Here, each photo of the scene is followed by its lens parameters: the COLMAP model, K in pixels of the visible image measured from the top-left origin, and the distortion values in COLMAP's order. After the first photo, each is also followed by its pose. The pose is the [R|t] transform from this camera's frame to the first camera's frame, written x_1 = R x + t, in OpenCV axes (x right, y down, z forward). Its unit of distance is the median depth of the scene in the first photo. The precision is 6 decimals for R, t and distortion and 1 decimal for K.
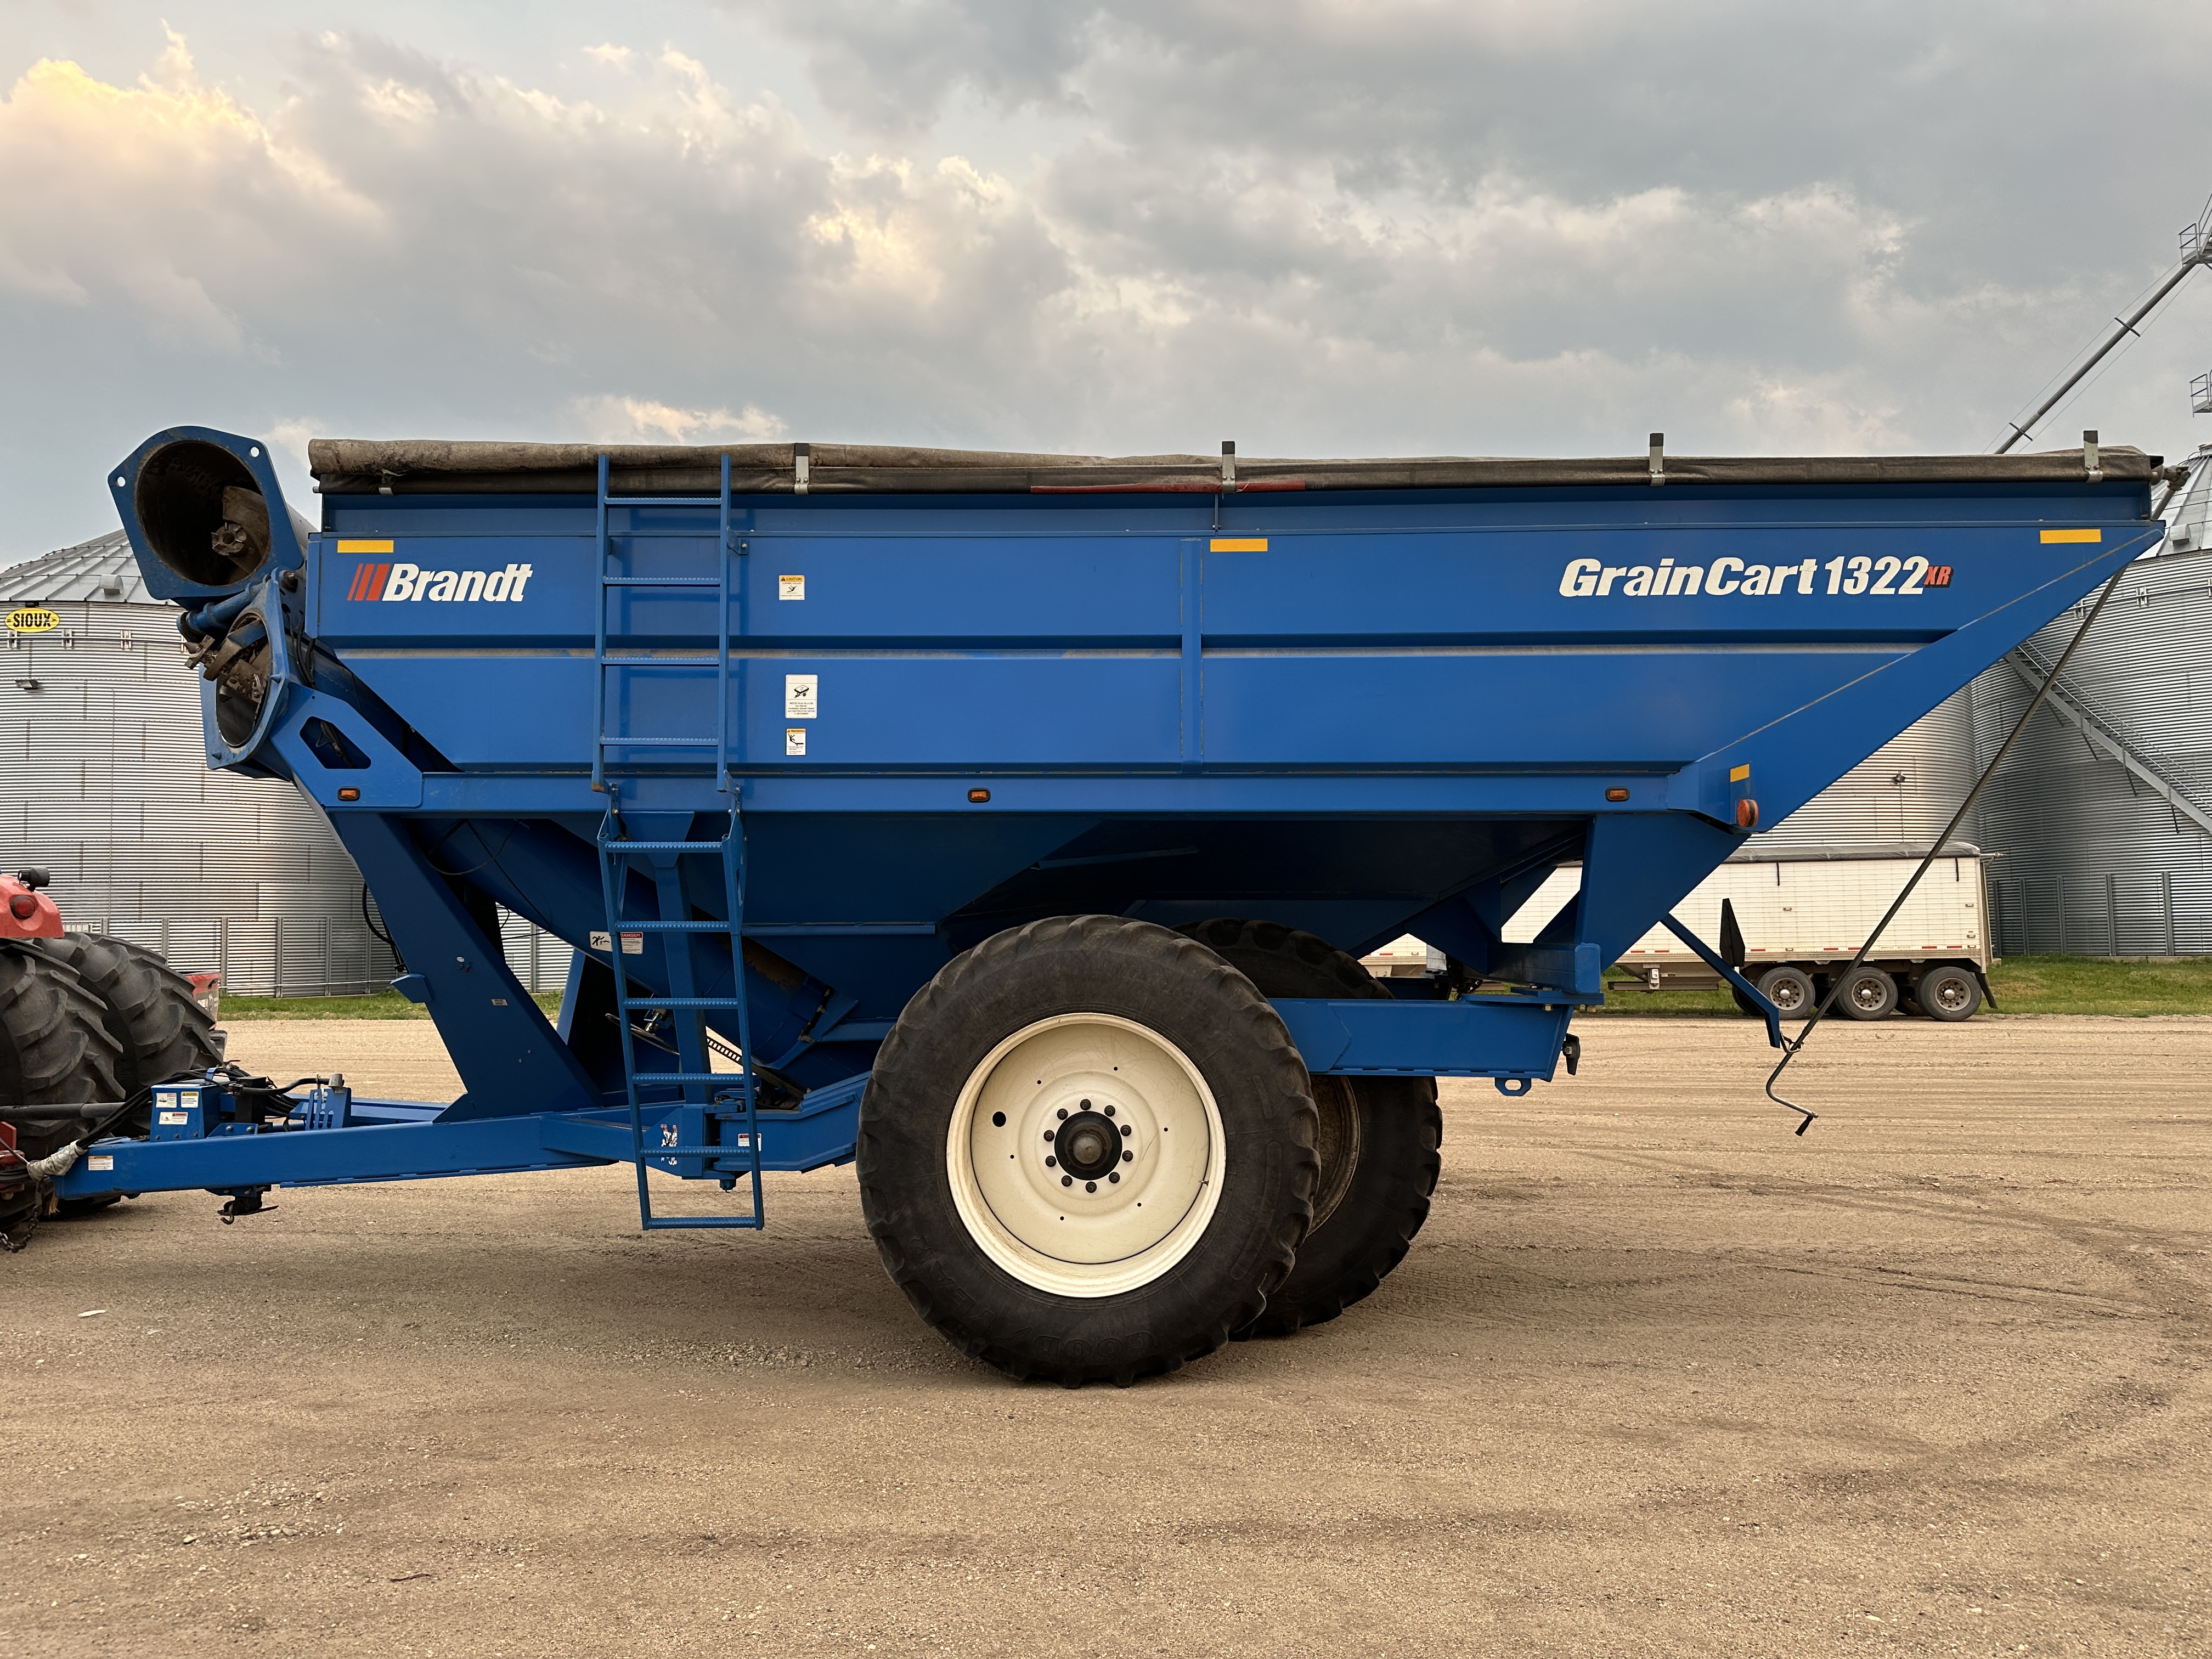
lens RADIAL K [[1581.8, 0, 1119.3], [0, 1581.8, 832.8], [0, 0, 1]] dist [0.038974, -0.043459]
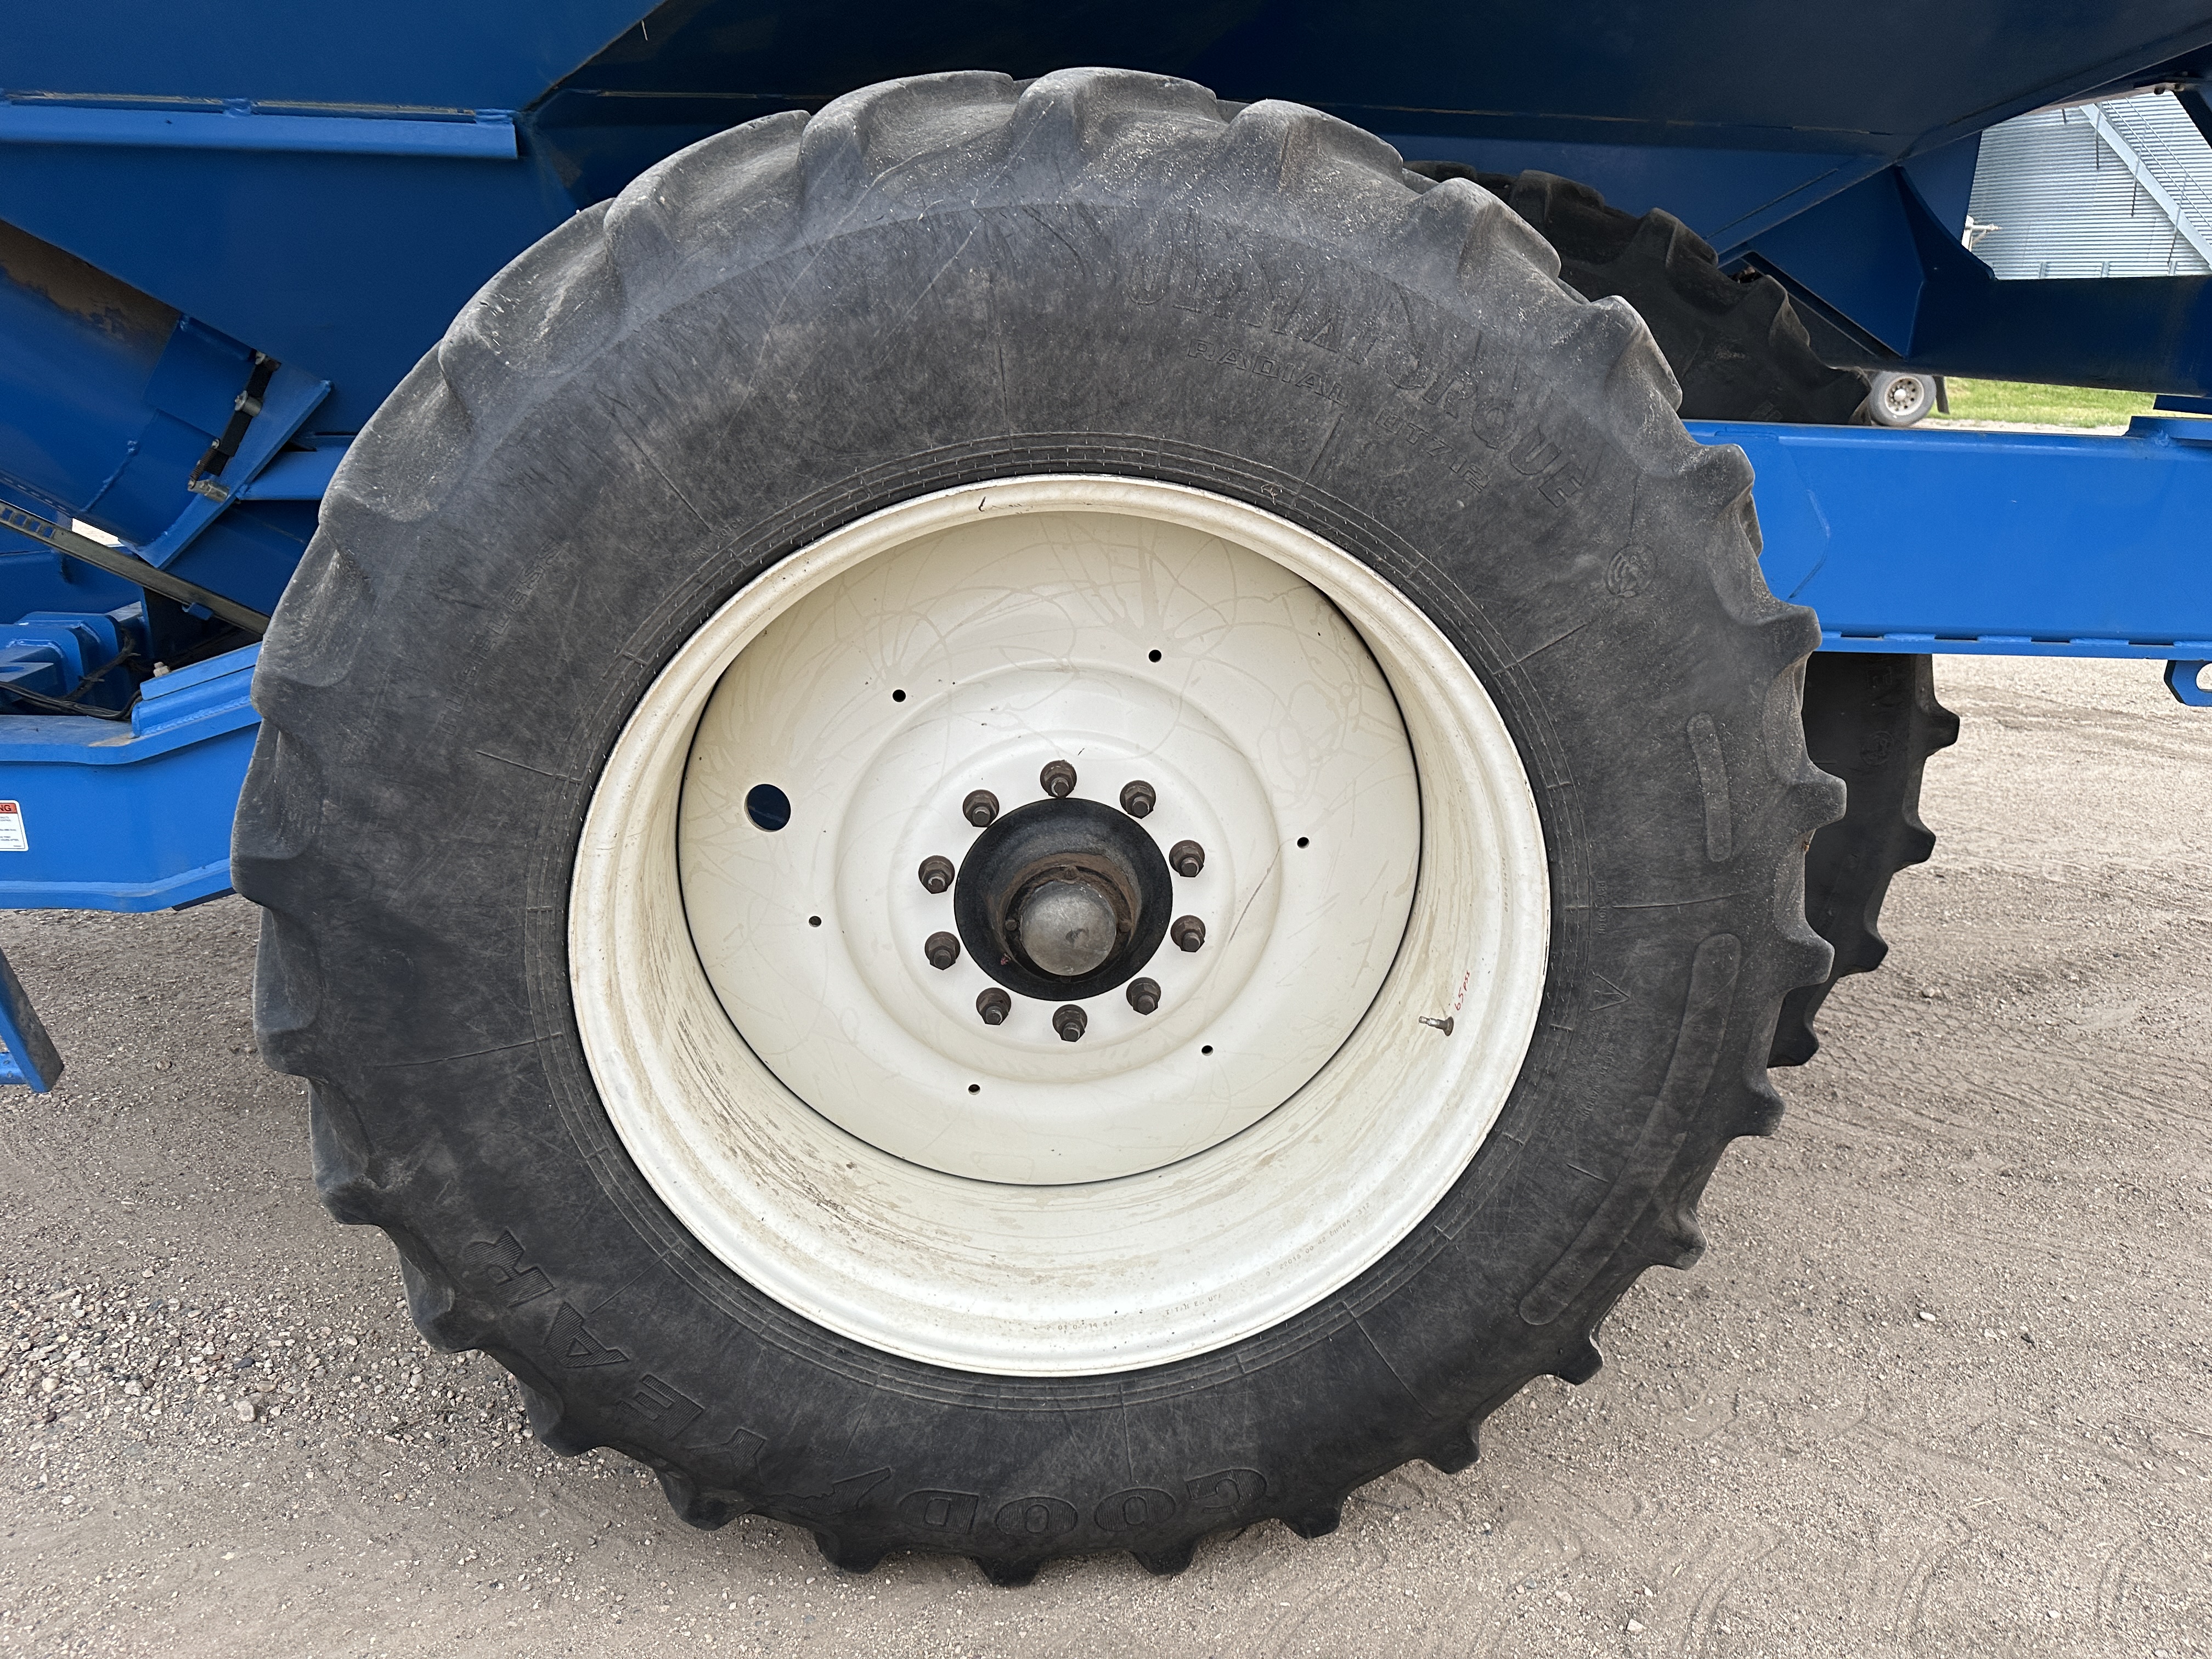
lens RADIAL K [[1531.4, 0, 1118.8], [0, 1531.4, 817.0], [0, 0, 1]] dist [0.118280, -0.141559]
pose [[0.992595, -0.005743, 0.121334, -0.046674], [-0.039608, 0.928986, 0.367991, 0.073472], [-0.114831, -0.370071, 0.921879, 0.751159]]
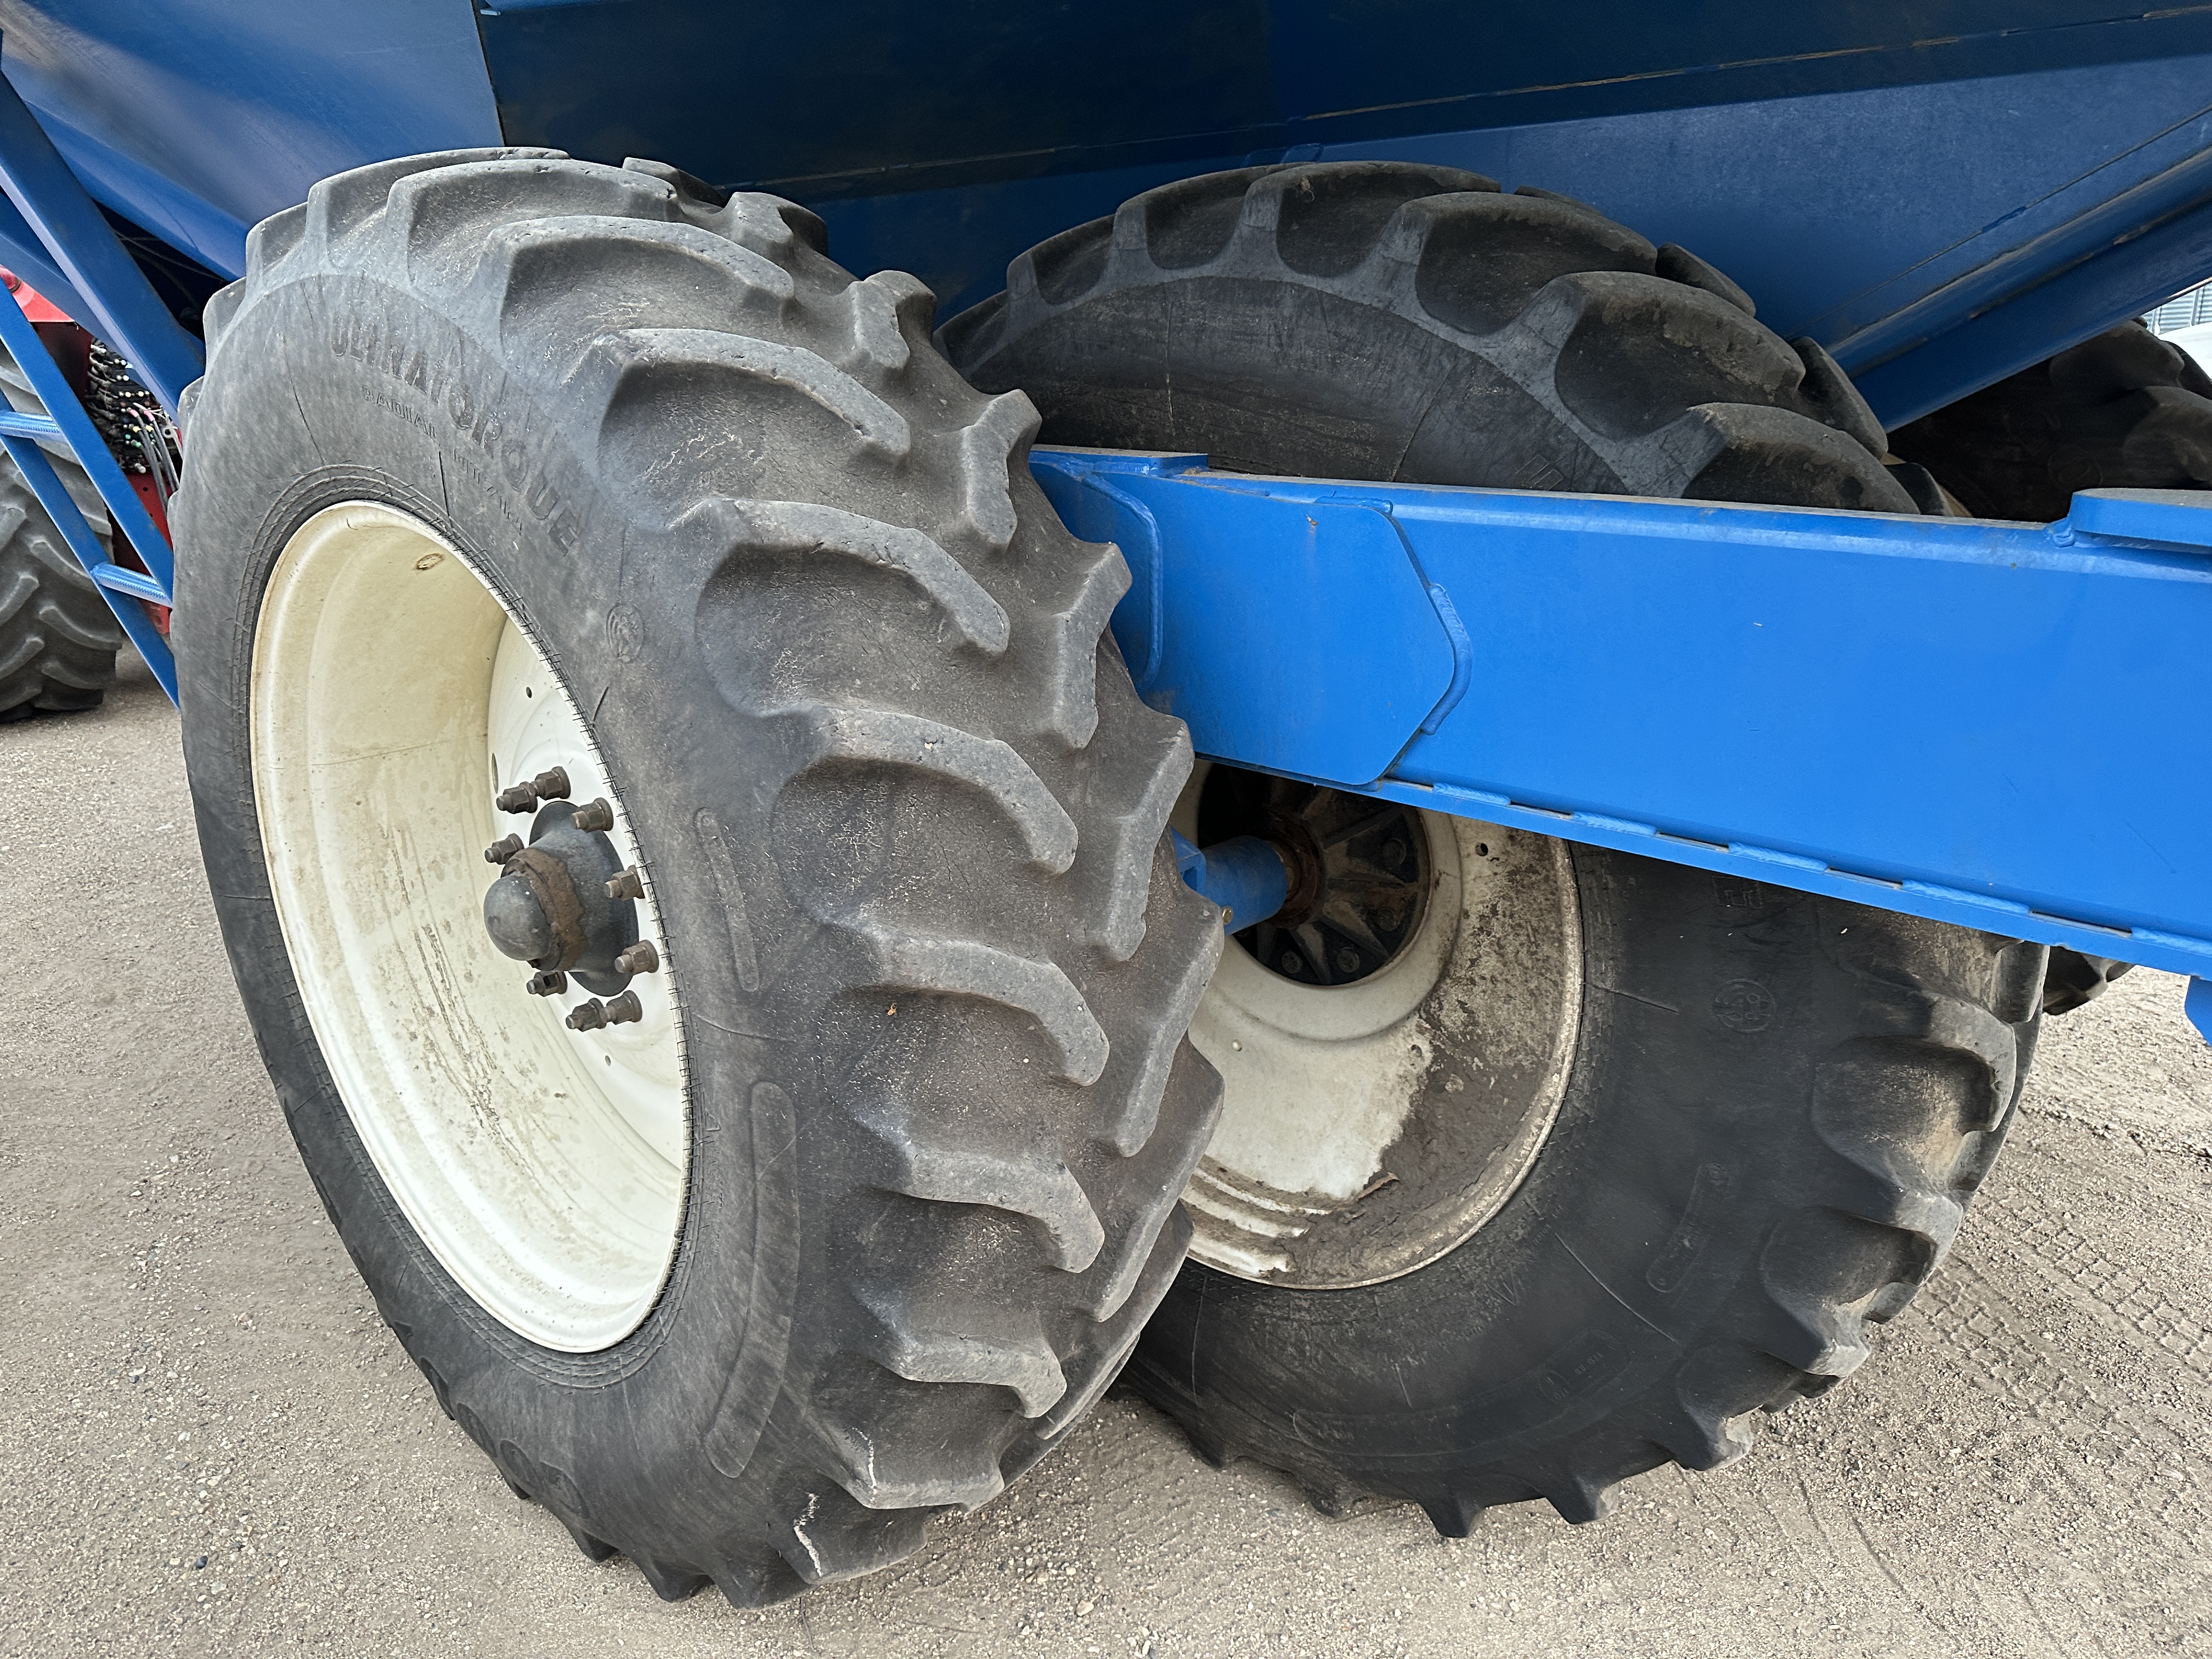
lens RADIAL K [[1556.7, 0, 1103.9], [0, 1556.7, 823.9], [0, 0, 1]] dist [0.149366, -0.286196]
pose [[0.752215, 0.182499, -0.633141, 0.282019], [0.051476, 0.941667, 0.332587, 0.079319], [0.656904, -0.282768, 0.698941, 0.870412]]
